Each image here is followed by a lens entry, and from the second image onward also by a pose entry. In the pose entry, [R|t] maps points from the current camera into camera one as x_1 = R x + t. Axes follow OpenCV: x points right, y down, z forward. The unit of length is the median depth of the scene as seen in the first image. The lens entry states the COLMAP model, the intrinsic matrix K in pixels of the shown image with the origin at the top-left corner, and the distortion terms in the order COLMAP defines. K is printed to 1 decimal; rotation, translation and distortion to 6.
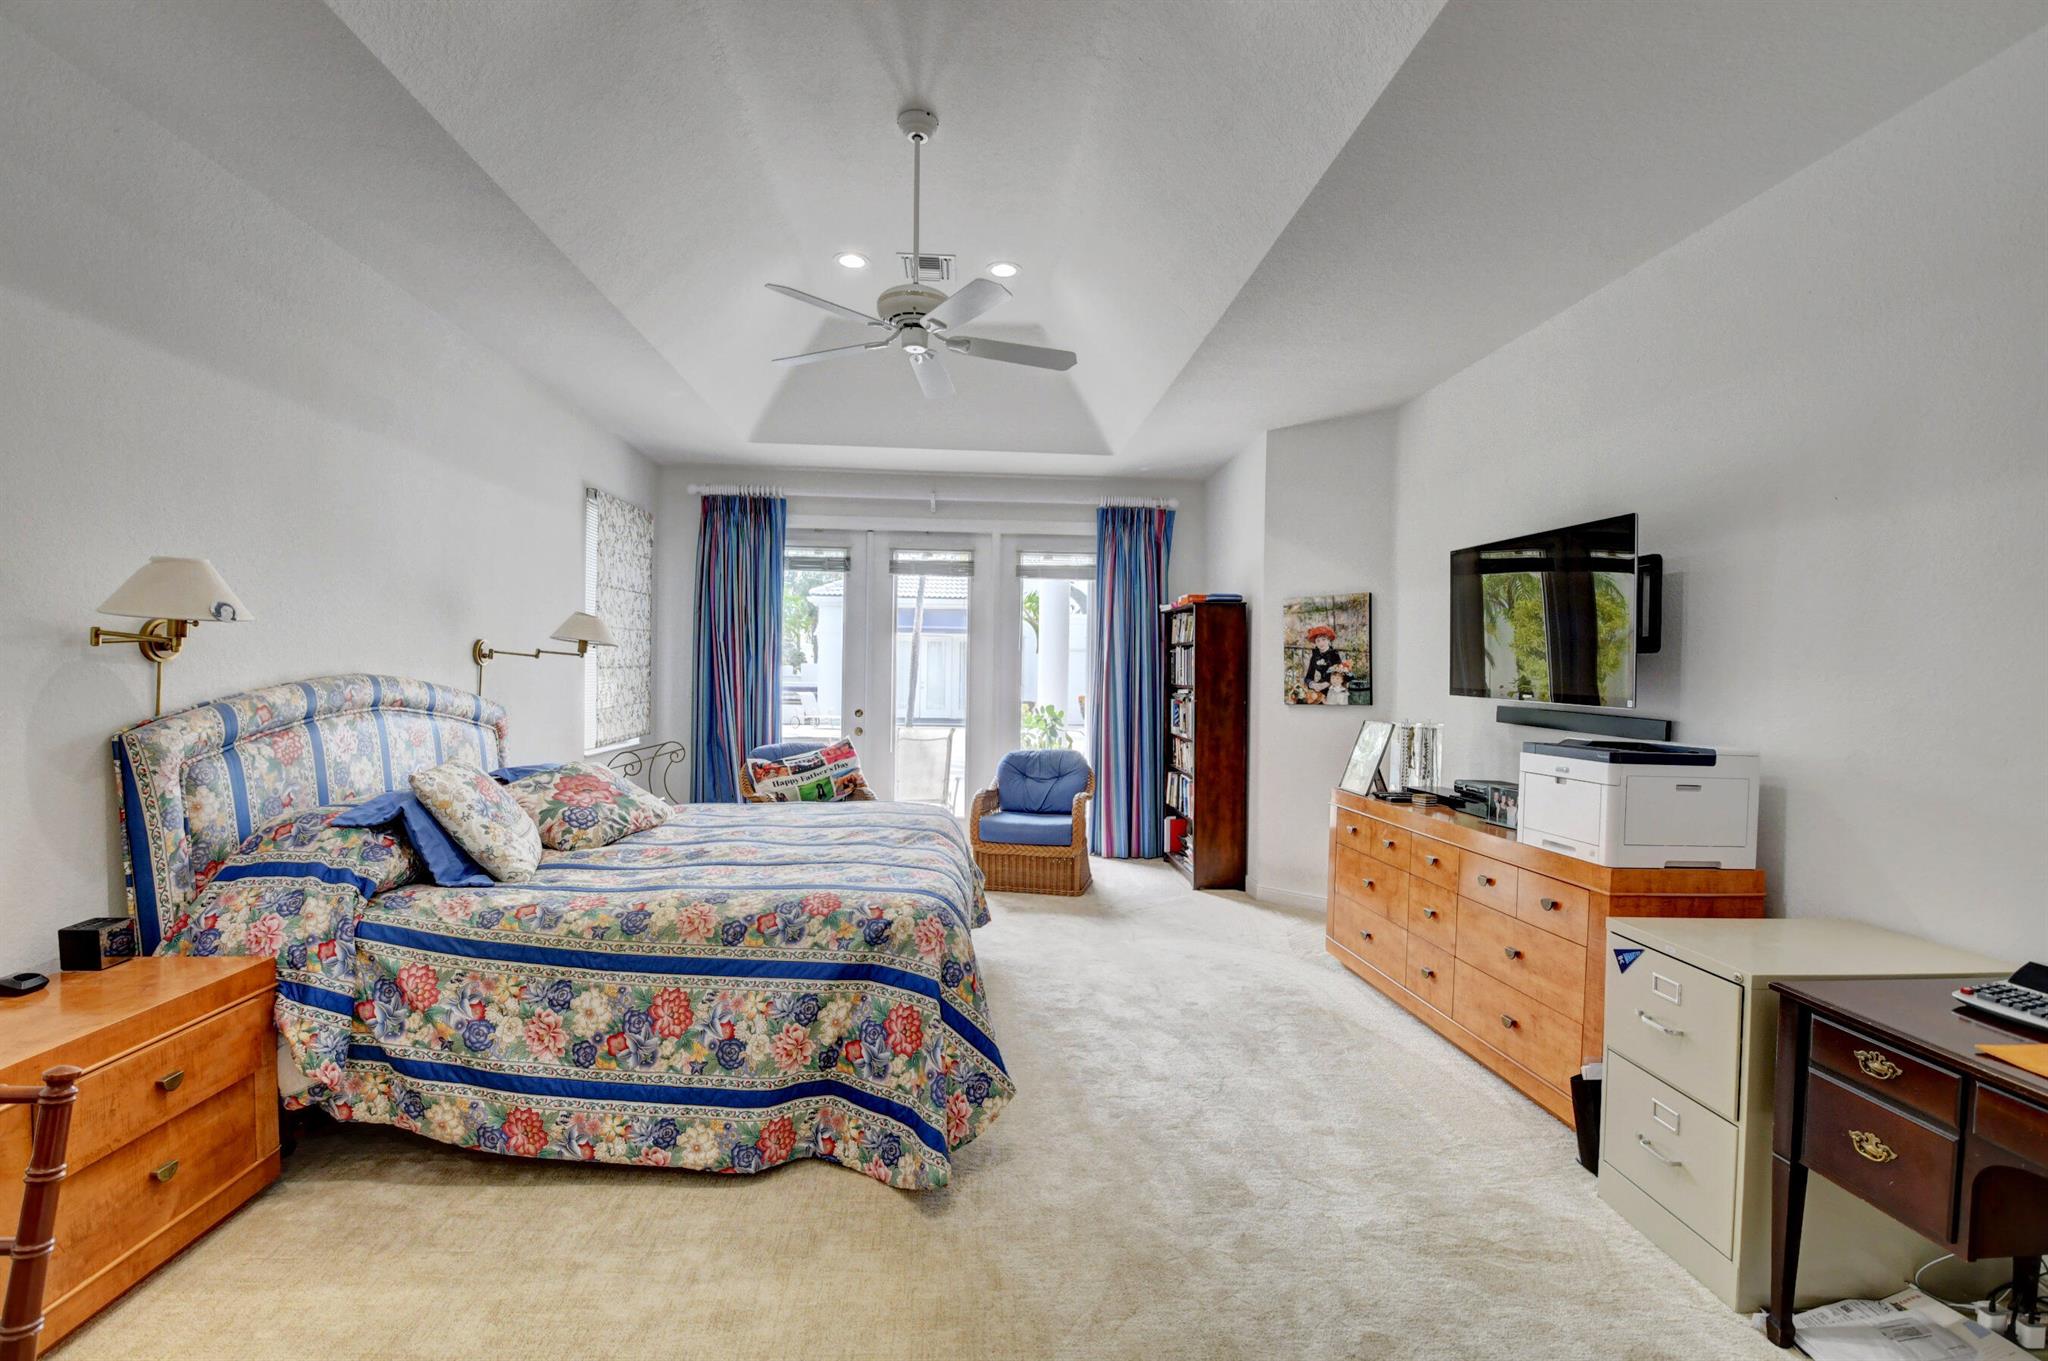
lens RADIAL K [[912.8, 0, 1013.8], [0, 912.8, 683.8], [0, 0, 1]] dist [0.022390, -0.034421]
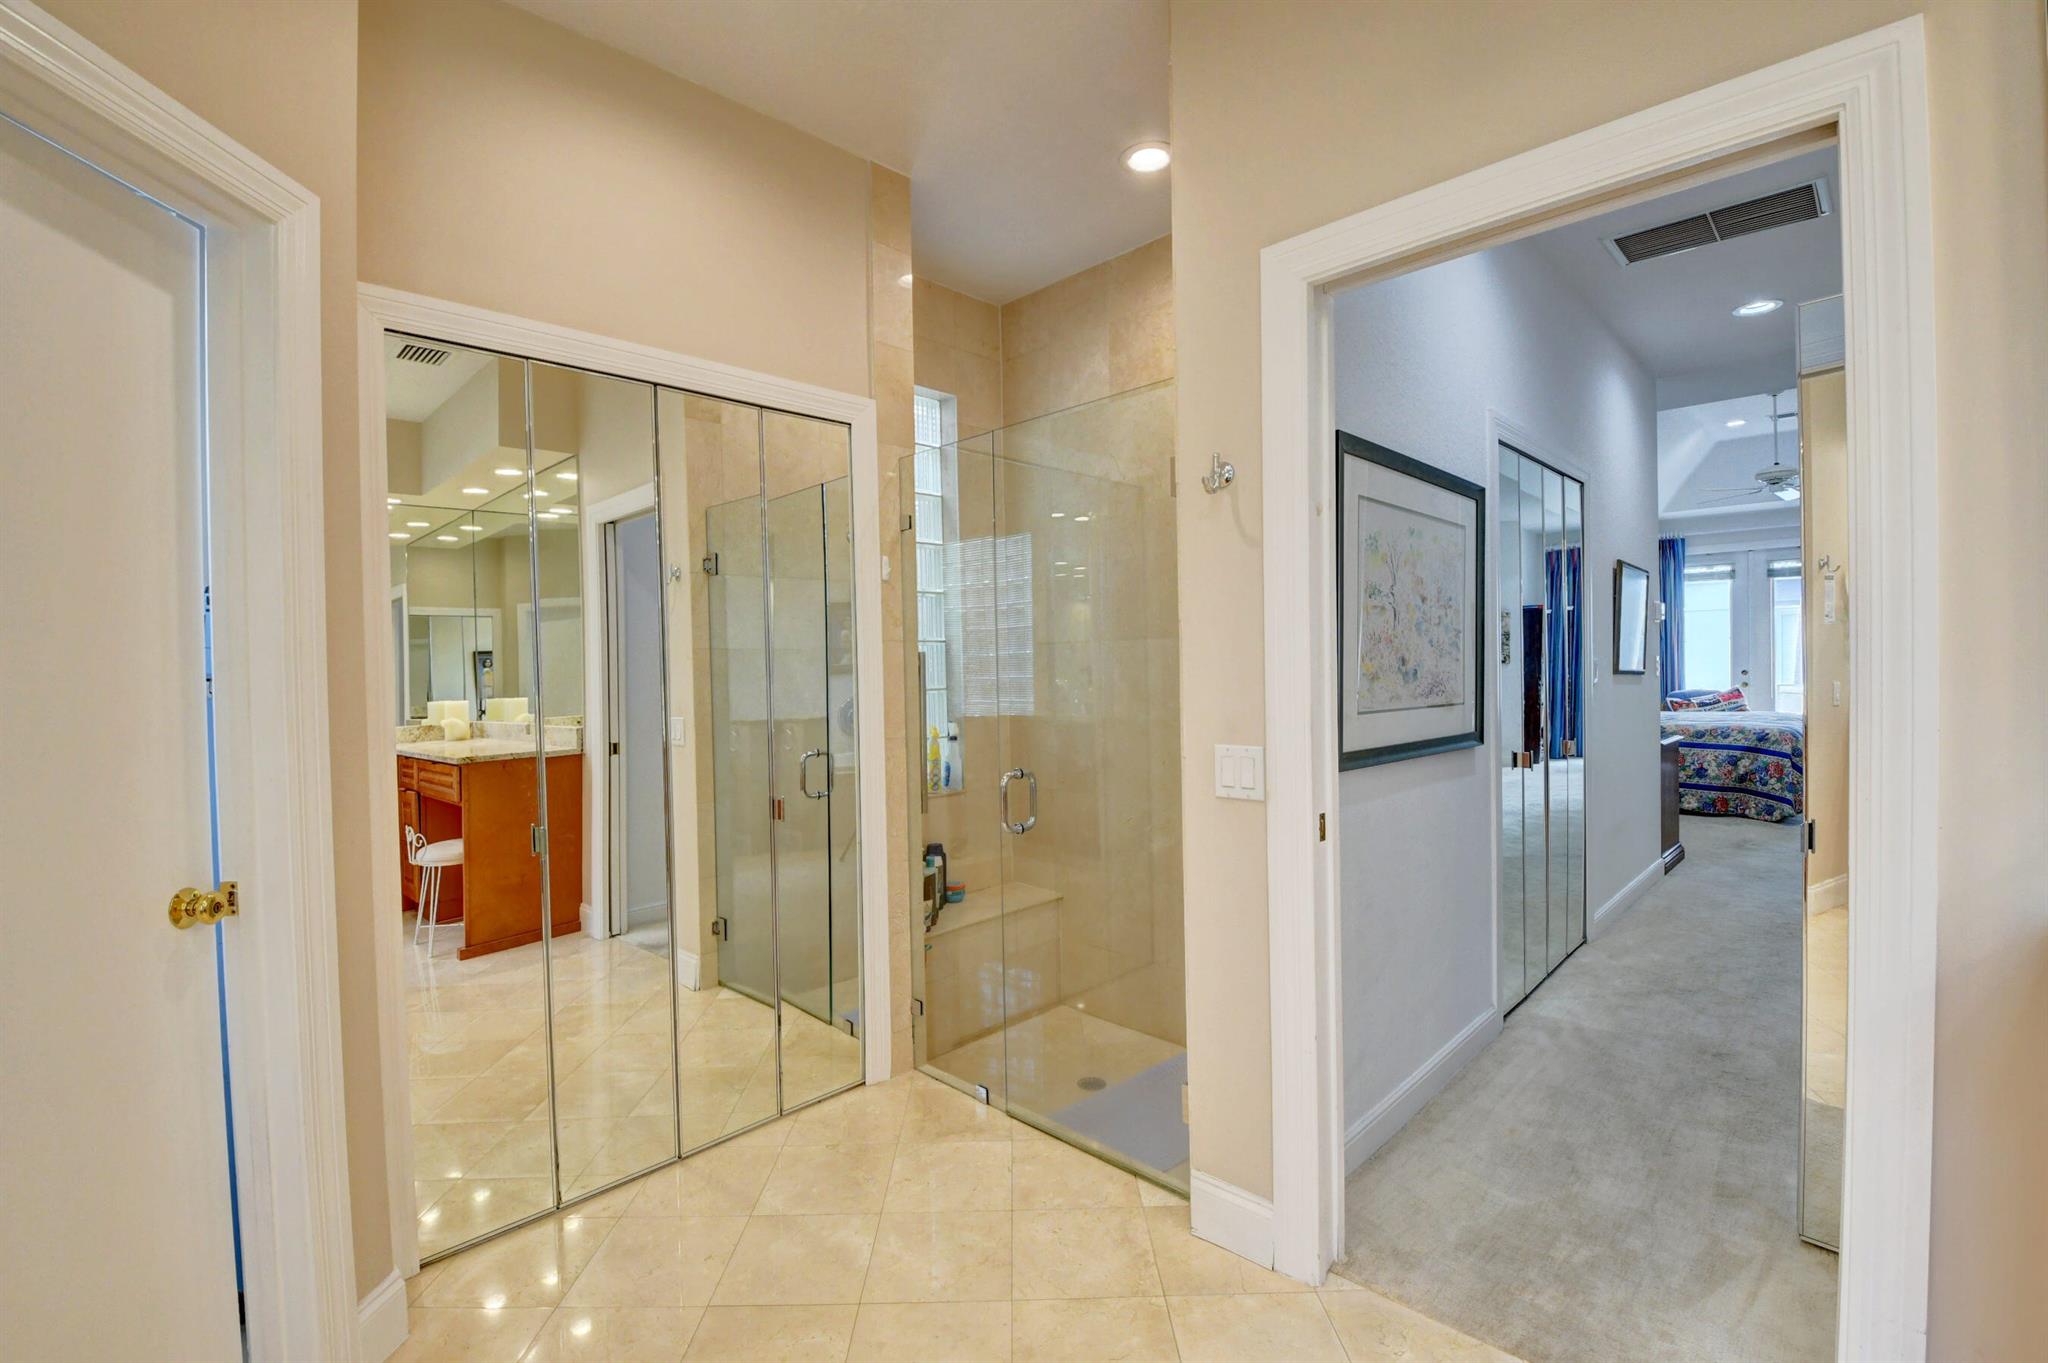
lens RADIAL K [[912.8, 0, 1013.8], [0, 912.8, 684.8], [0, 0, 1]] dist [0.022390, -0.034421]
pose [[0.672245, -0.017166, -0.740130, 0.375825], [0.026560, 0.999647, 0.000939, 0.055775], [0.739852, -0.020289, 0.672464, -2.542782]]
